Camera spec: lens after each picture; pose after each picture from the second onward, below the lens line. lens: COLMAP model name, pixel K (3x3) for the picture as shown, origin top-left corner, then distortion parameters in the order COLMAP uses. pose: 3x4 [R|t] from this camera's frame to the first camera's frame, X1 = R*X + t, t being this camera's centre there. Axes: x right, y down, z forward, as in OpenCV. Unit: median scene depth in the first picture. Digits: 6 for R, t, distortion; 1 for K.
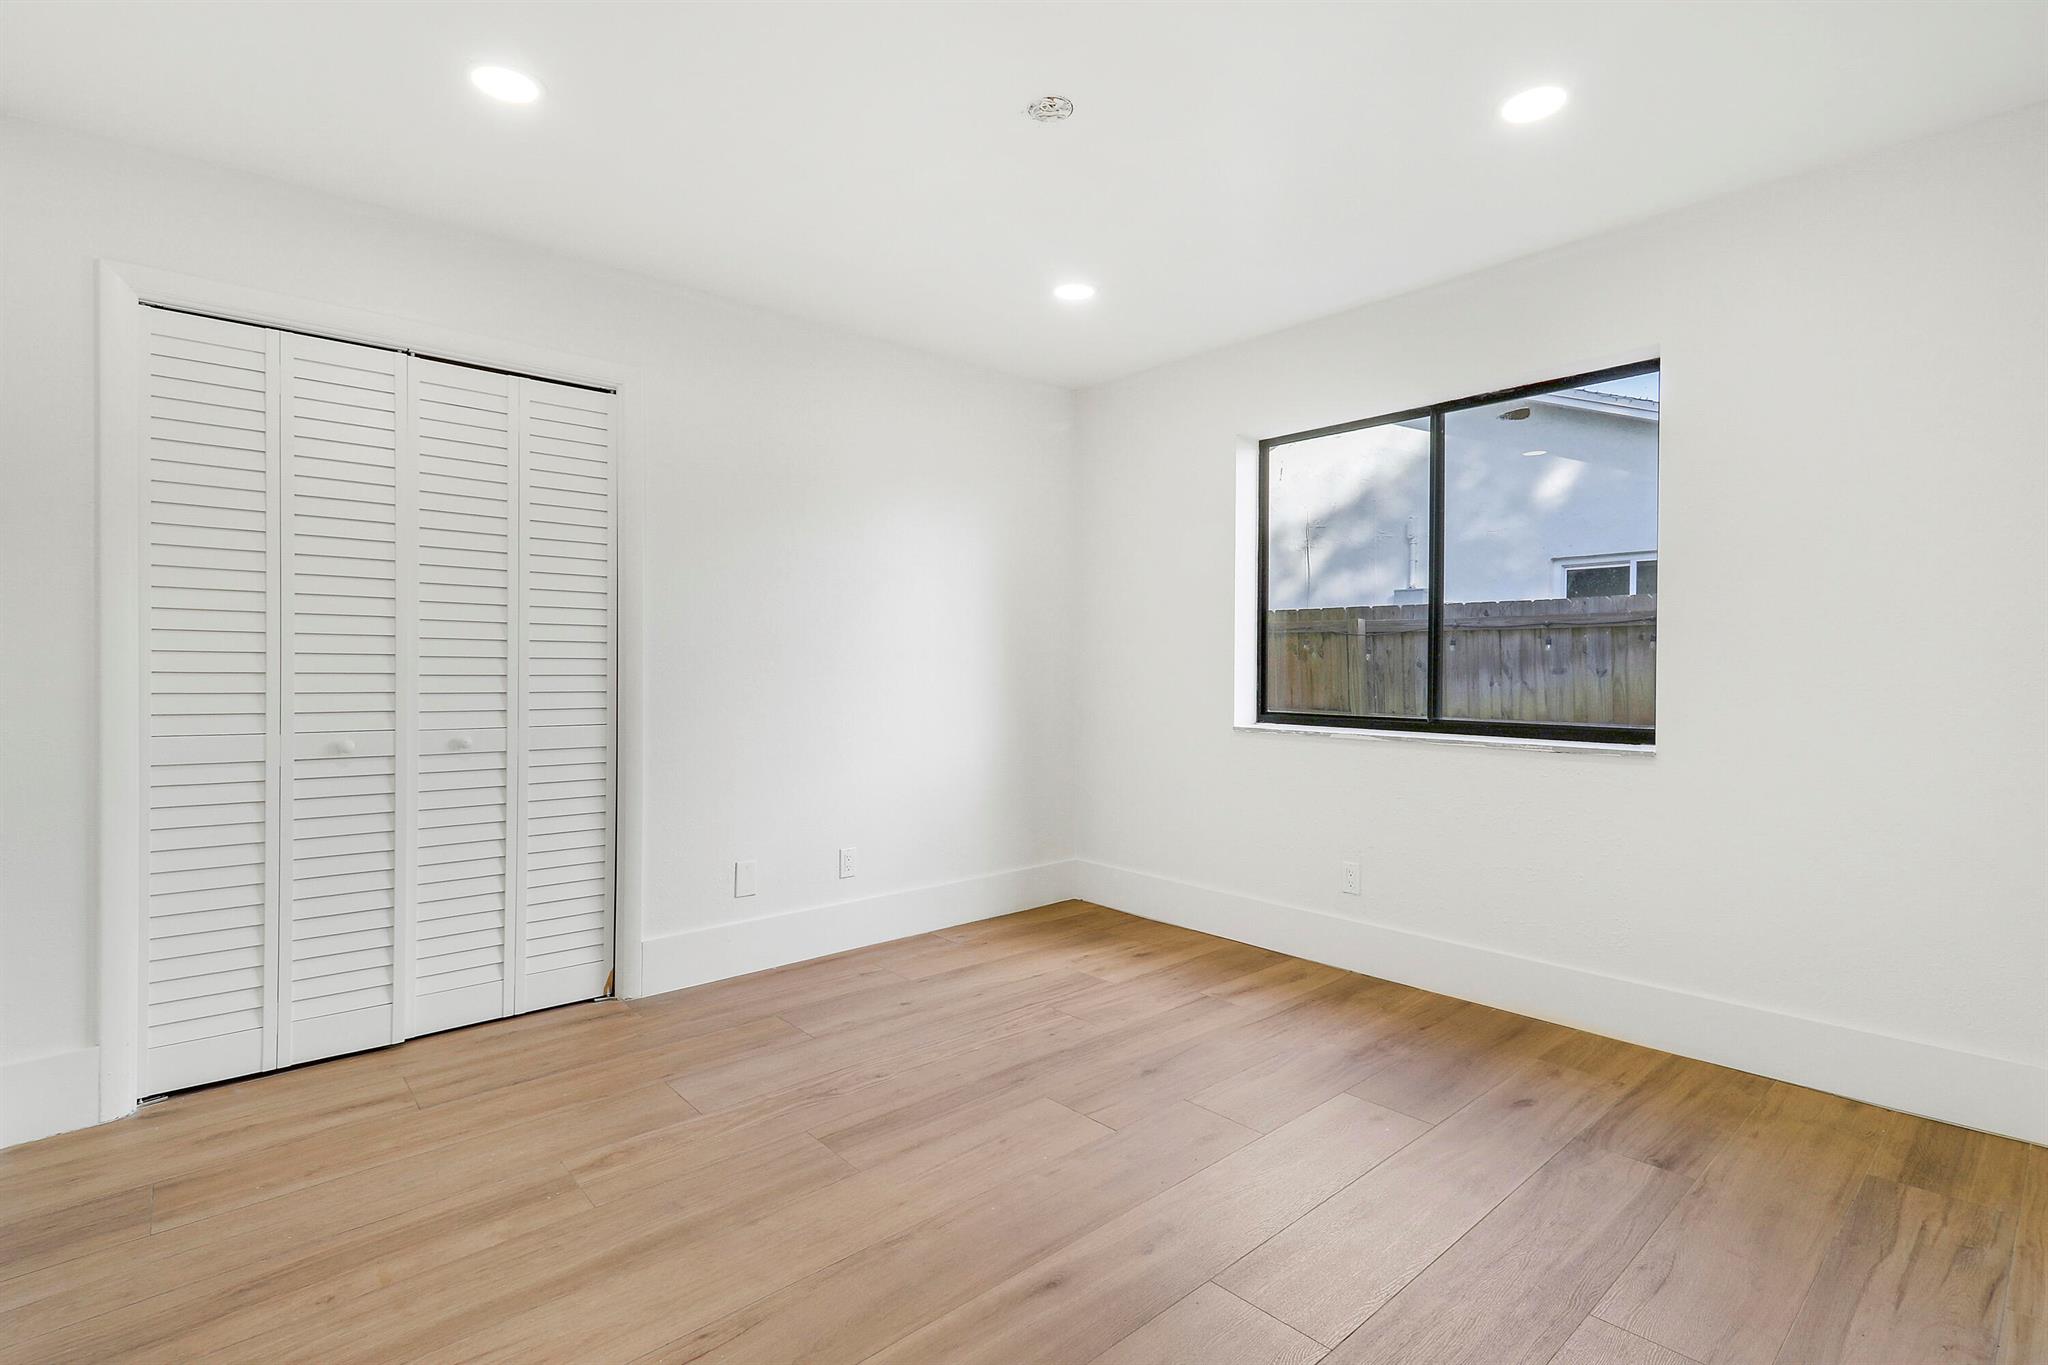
lens RADIAL K [[968.5, 0, 1024.0], [0, 968.5, 682.5], [0, 0, 1]] dist [-0.005220, -0.000821]
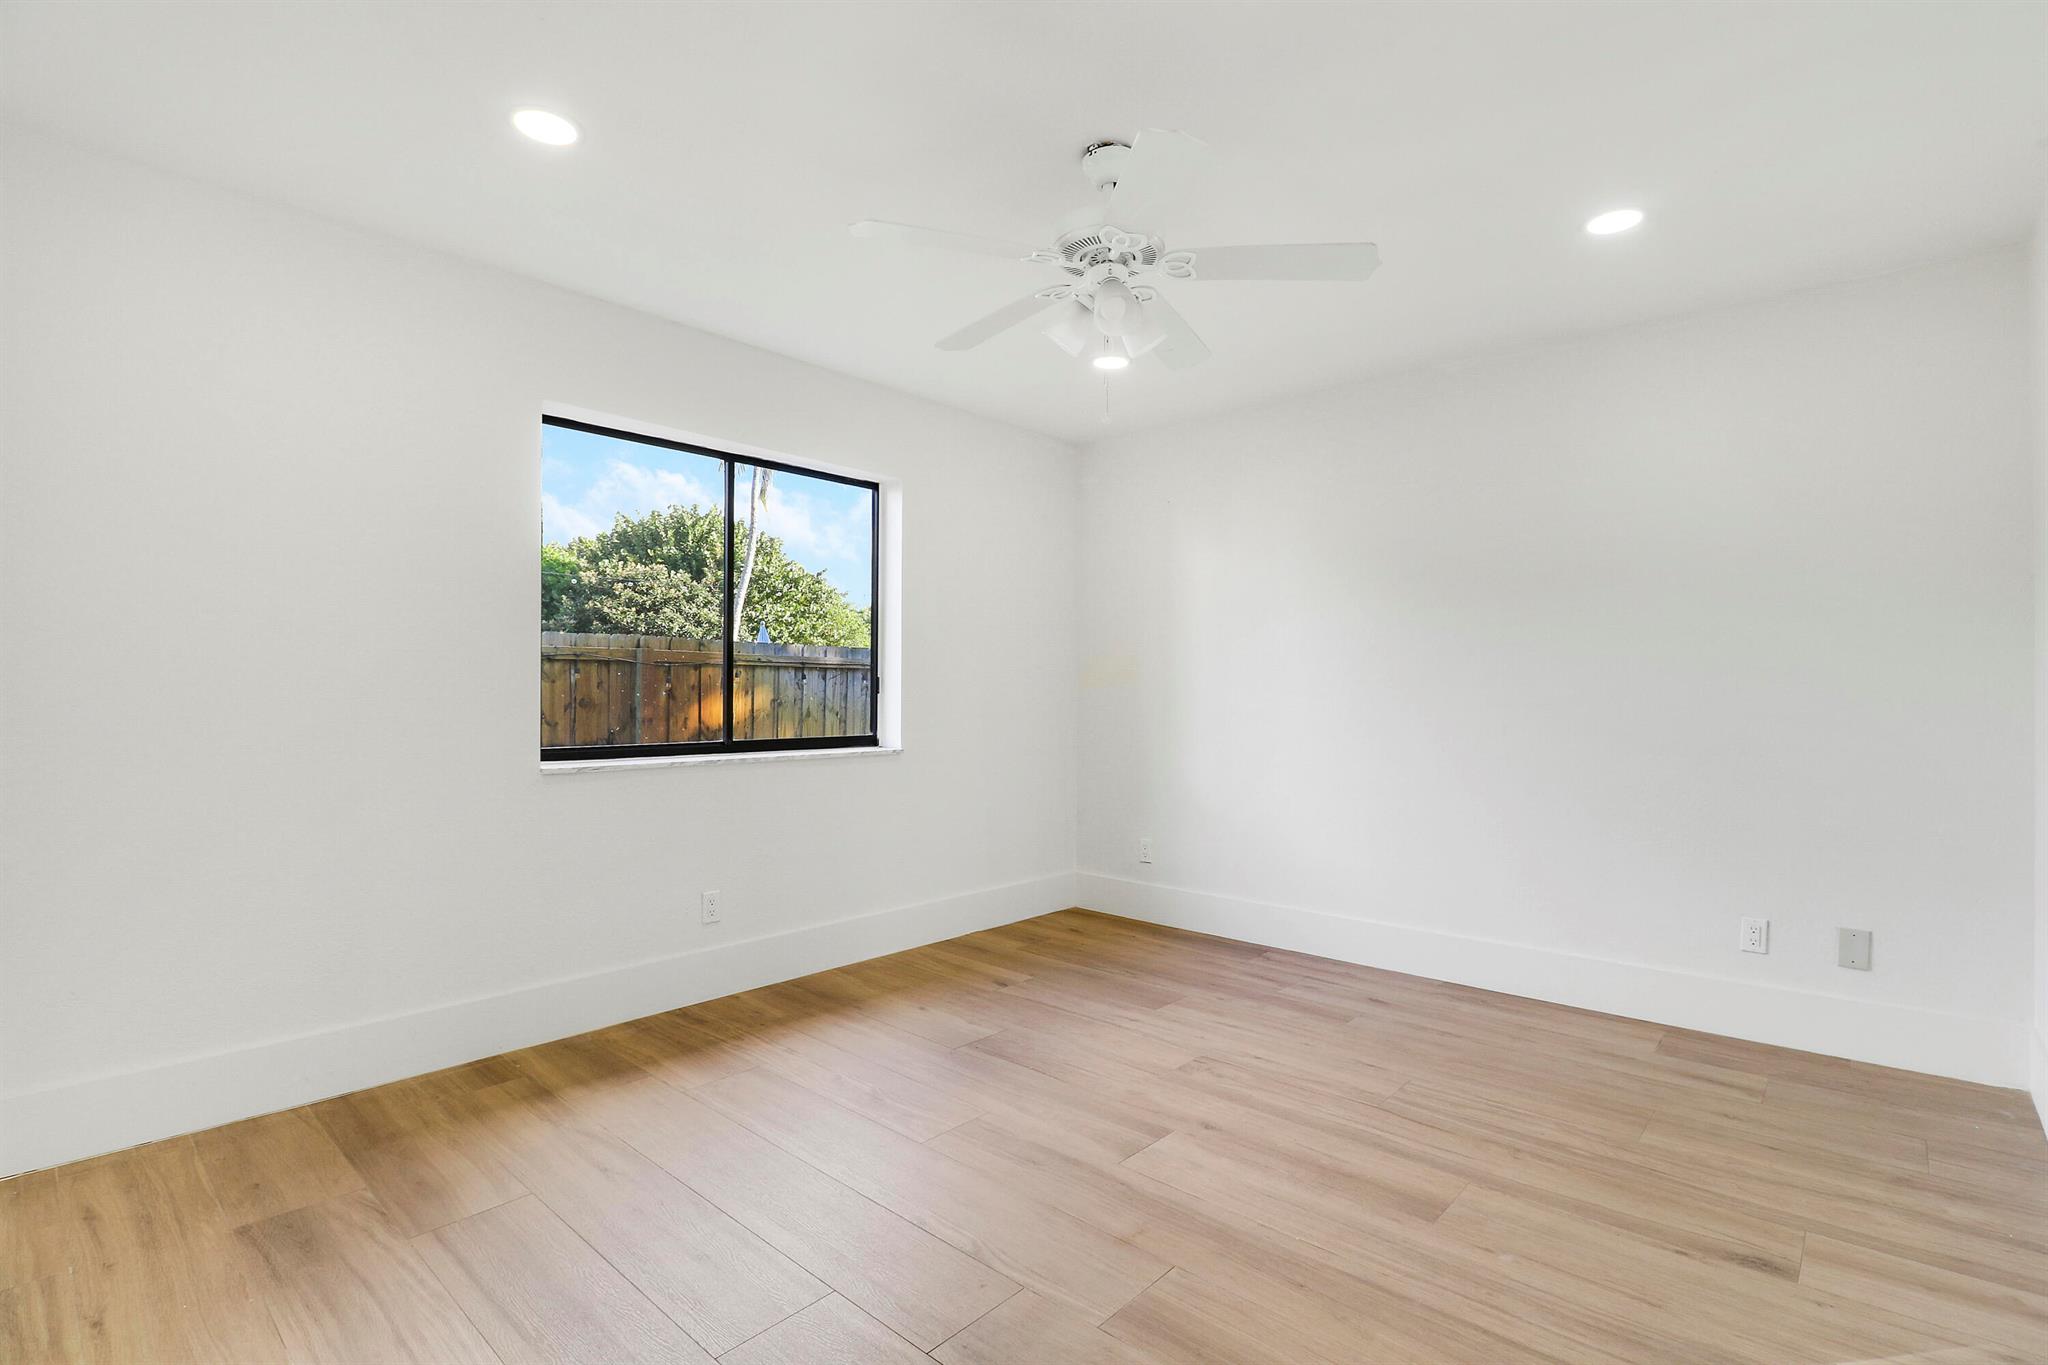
lens RADIAL K [[968.5, 0, 1024.0], [0, 968.5, 682.5], [0, 0, 1]] dist [-0.005220, -0.000821]
pose [[-0.098575, 0.007629, 0.995100, -0.683814], [0.019040, 0.999802, -0.005779, -0.015799], [-0.994947, 0.018377, -0.098701, 0.777157]]
